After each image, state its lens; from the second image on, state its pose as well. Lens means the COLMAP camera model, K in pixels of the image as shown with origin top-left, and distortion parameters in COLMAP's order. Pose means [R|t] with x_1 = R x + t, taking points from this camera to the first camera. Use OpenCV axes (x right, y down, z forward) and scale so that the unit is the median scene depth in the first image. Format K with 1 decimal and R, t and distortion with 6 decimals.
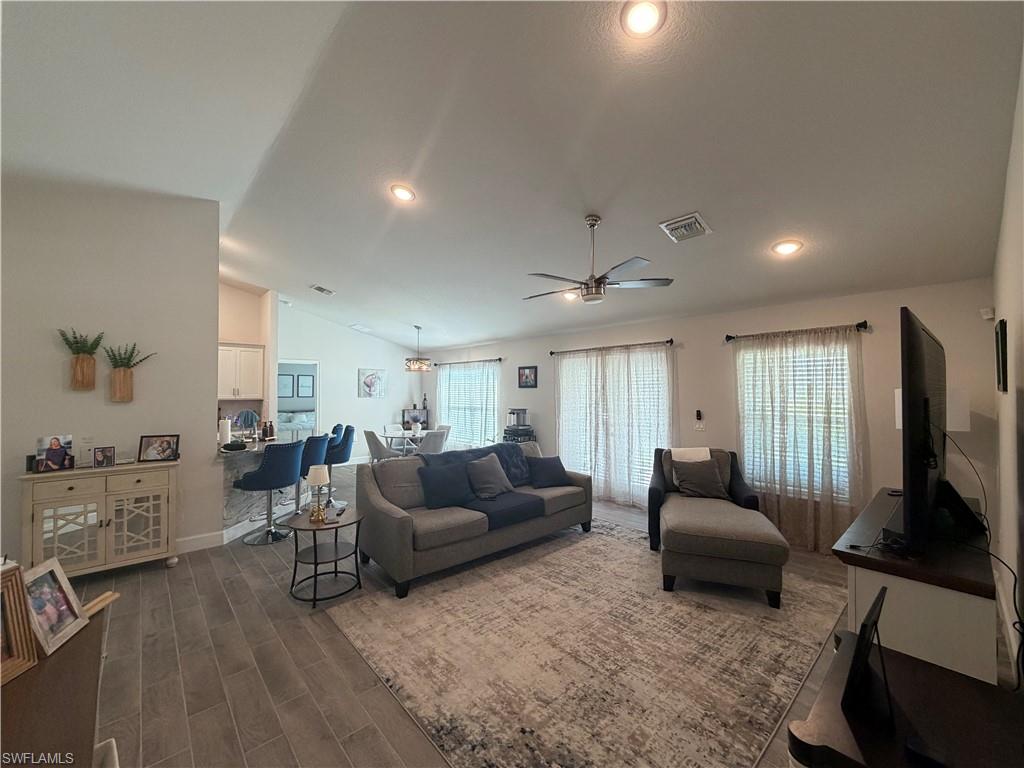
lens RADIAL K [[408.6, 0, 511.3], [0, 408.6, 385.0], [0, 0, 1]] dist [0.000961, -0.000182]
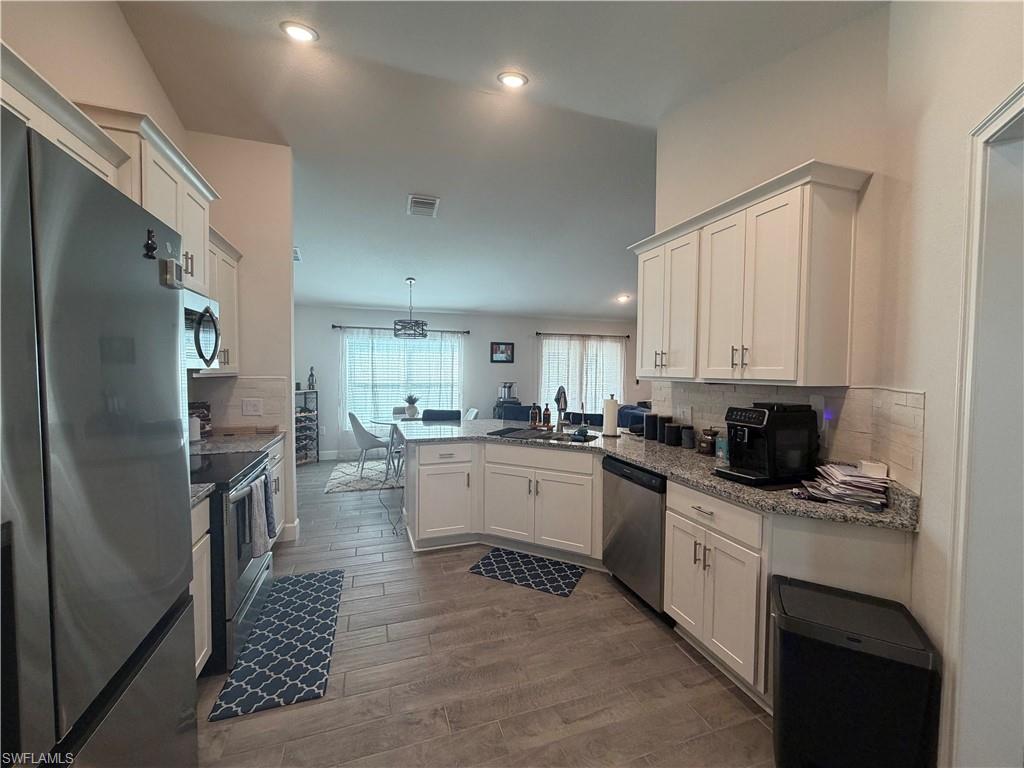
lens RADIAL K [[408.6, 0, 511.4], [0, 408.6, 384.0], [0, 0, 1]] dist [0.000961, -0.000182]
pose [[0.401351, -0.025358, 0.915573, -1.512446], [-0.022516, 0.999041, 0.037540, 0.035909], [-0.915648, -0.035682, 0.400395, 0.906445]]
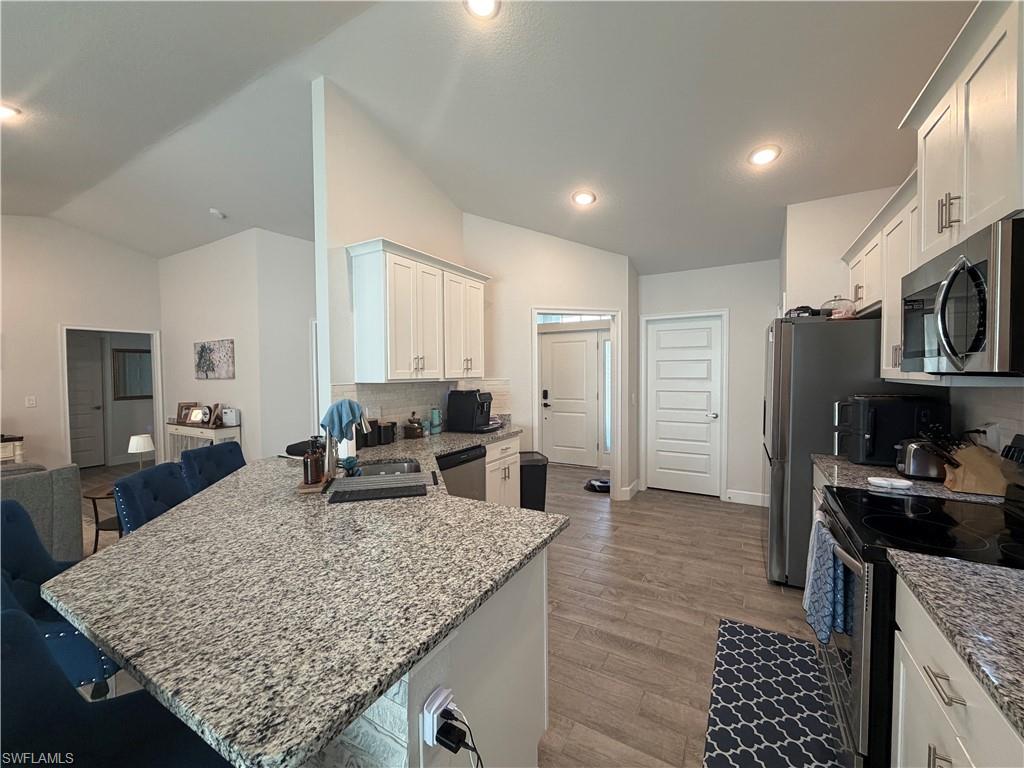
lens RADIAL K [[408.6, 0, 510.1], [0, 408.6, 383.6], [0, 0, 1]] dist [0.000961, -0.000182]
pose [[-0.952376, 0.015745, -0.304518, -0.774306], [0.012545, 0.999844, 0.012464, 0.045673], [0.304667, 0.008050, -0.952425, 1.679650]]
